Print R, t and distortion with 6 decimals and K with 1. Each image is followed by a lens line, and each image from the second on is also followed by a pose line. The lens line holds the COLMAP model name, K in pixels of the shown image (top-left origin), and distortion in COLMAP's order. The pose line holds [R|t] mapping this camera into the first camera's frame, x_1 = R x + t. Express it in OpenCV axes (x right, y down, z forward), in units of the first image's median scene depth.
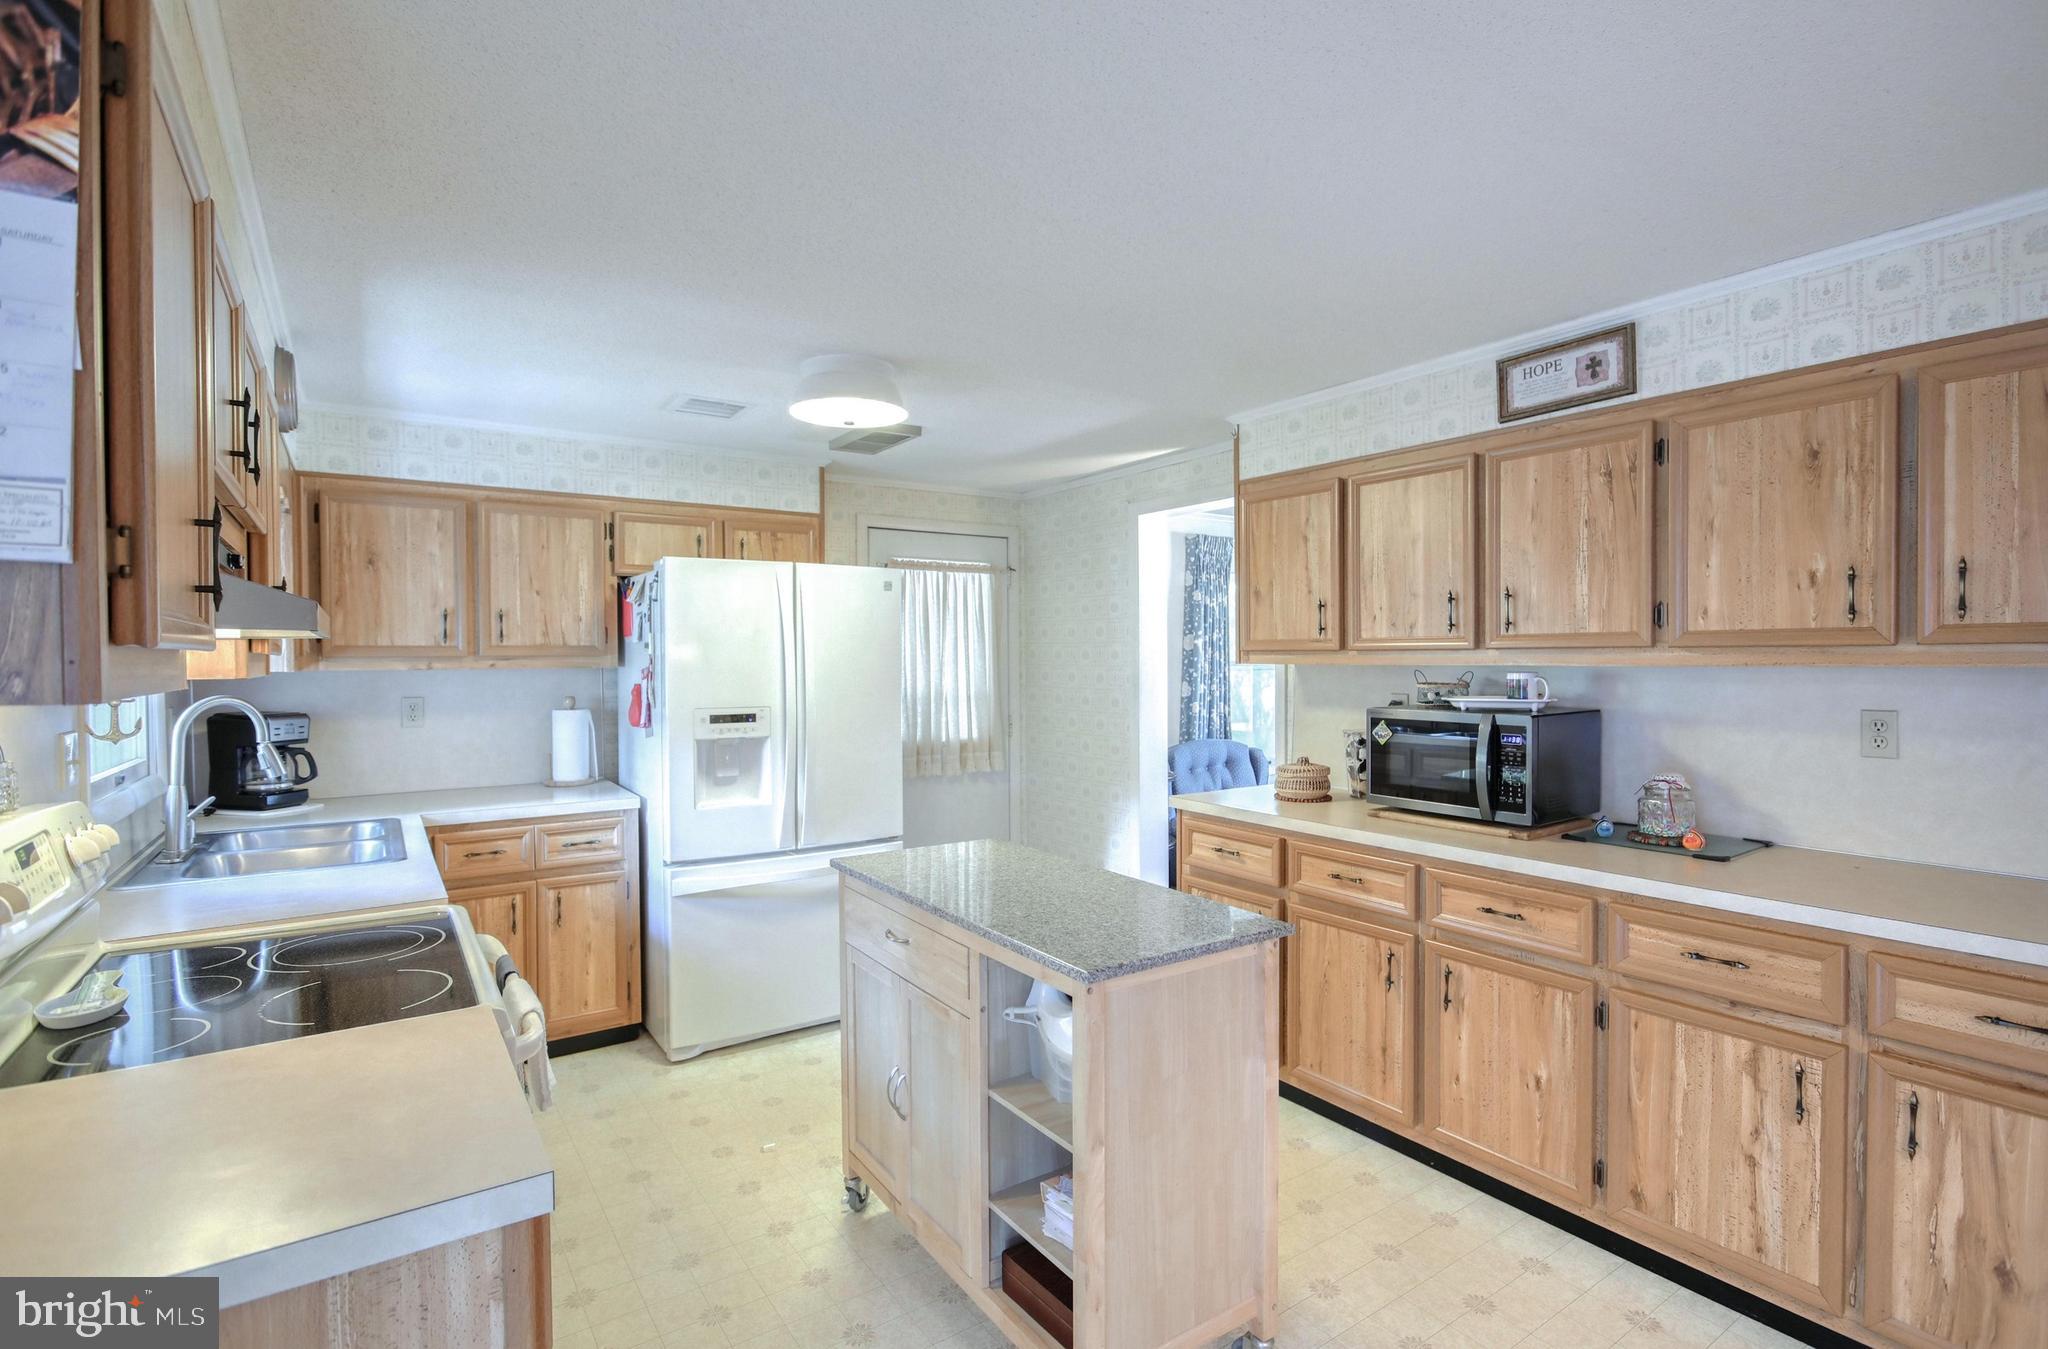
lens RADIAL K [[981.0, 0, 1042.2], [0, 981.0, 665.5], [0, 0, 1]] dist [-0.013821, 0.000494]
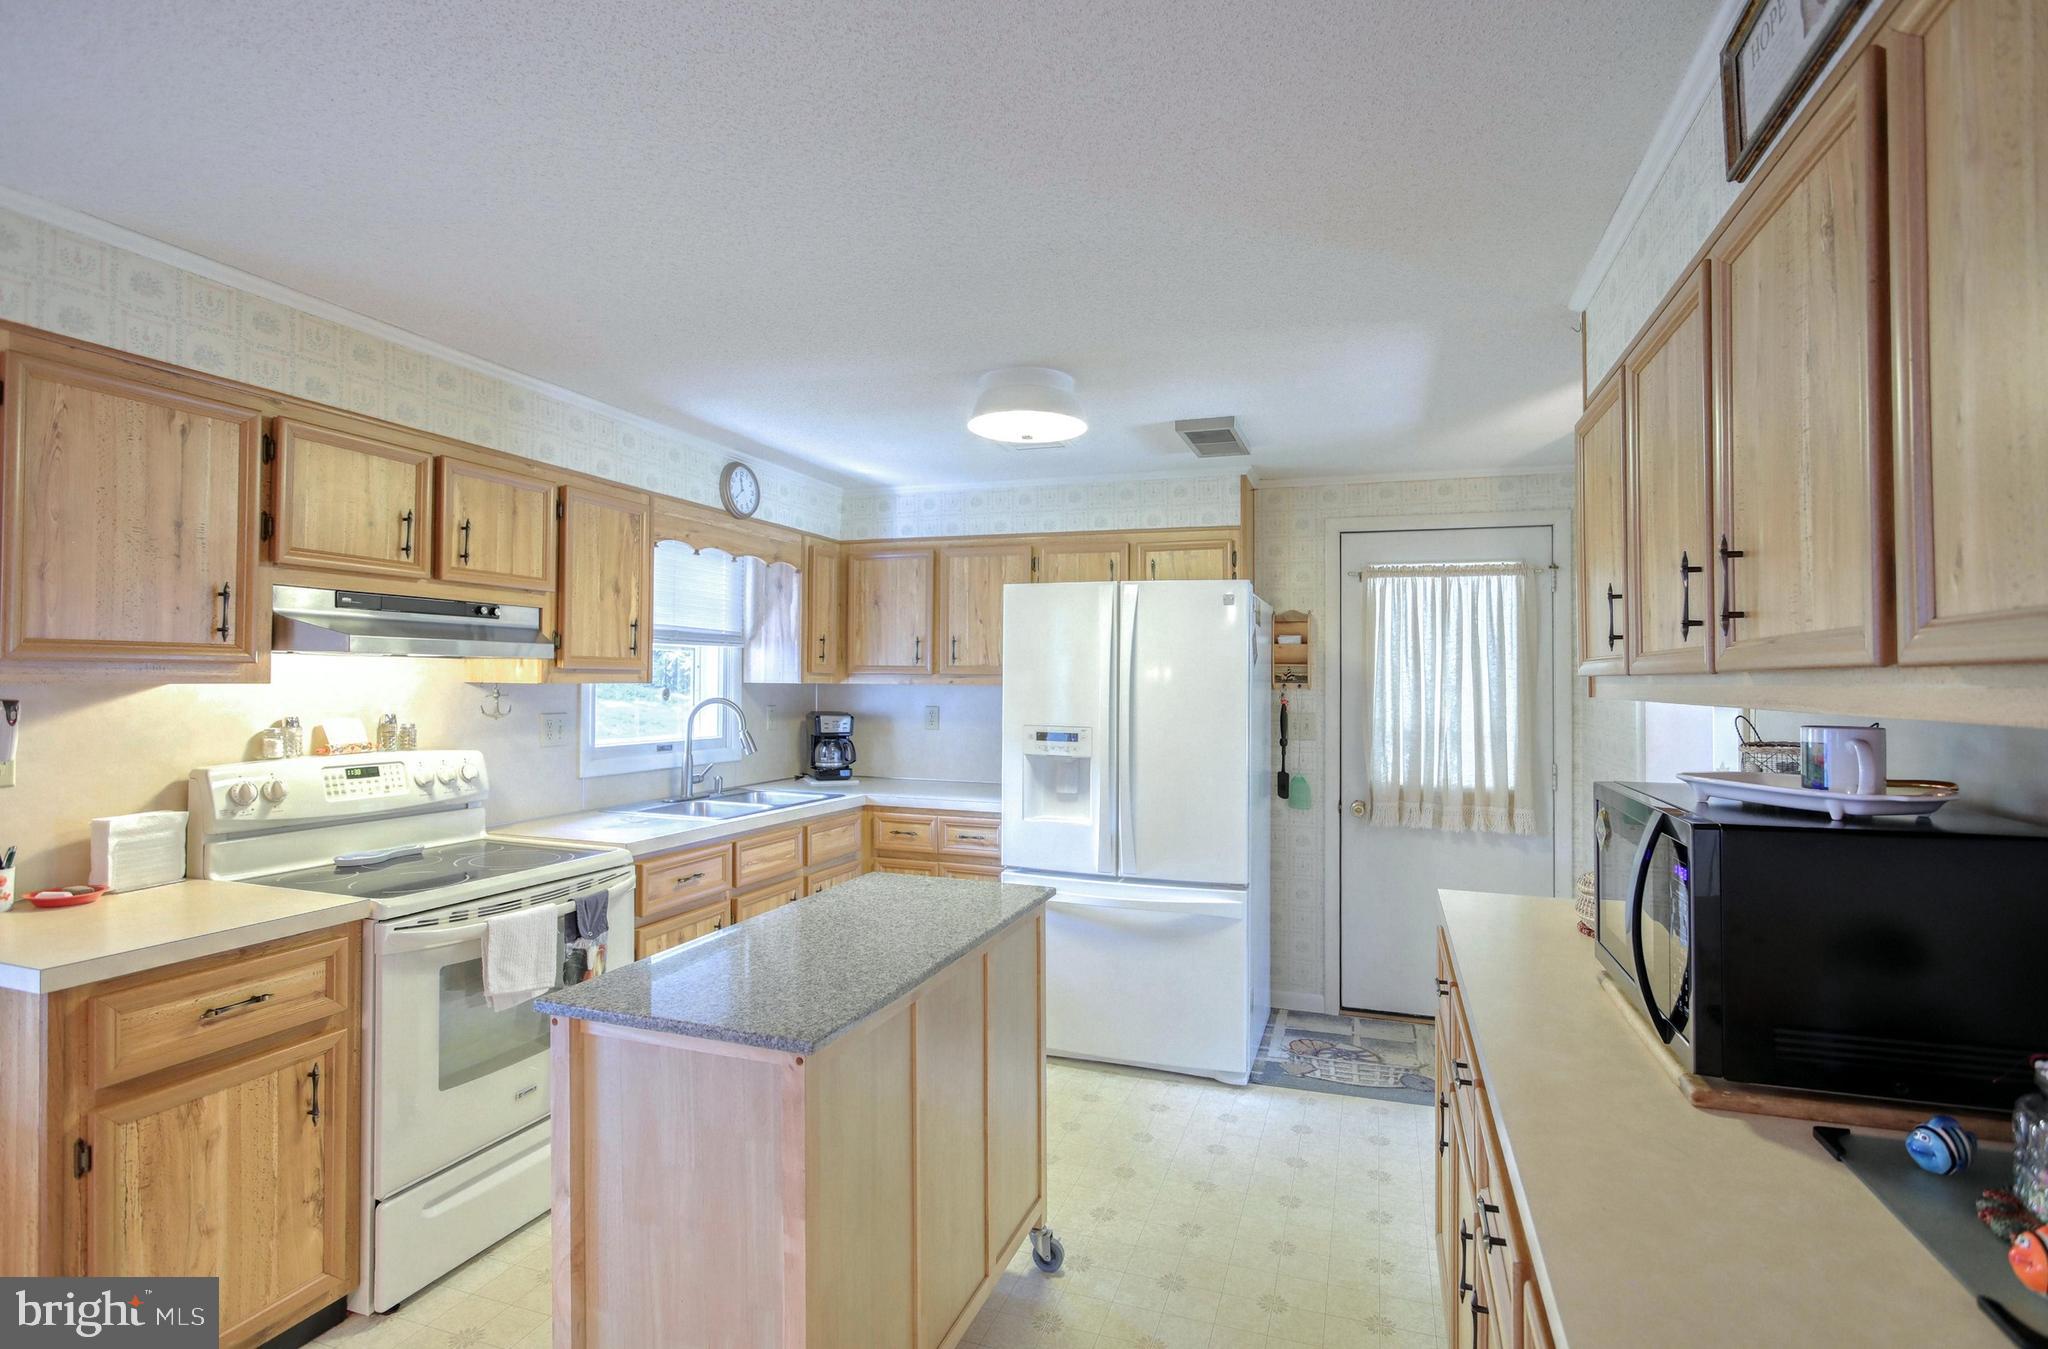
lens RADIAL K [[981.0, 0, 1042.2], [0, 981.0, 665.5], [0, 0, 1]] dist [-0.013821, 0.000494]
pose [[0.592365, 0.001436, -0.805668, 0.574939], [-0.021459, 0.999672, -0.013996, -0.007280], [0.805384, 0.025579, 0.592201, 0.423626]]
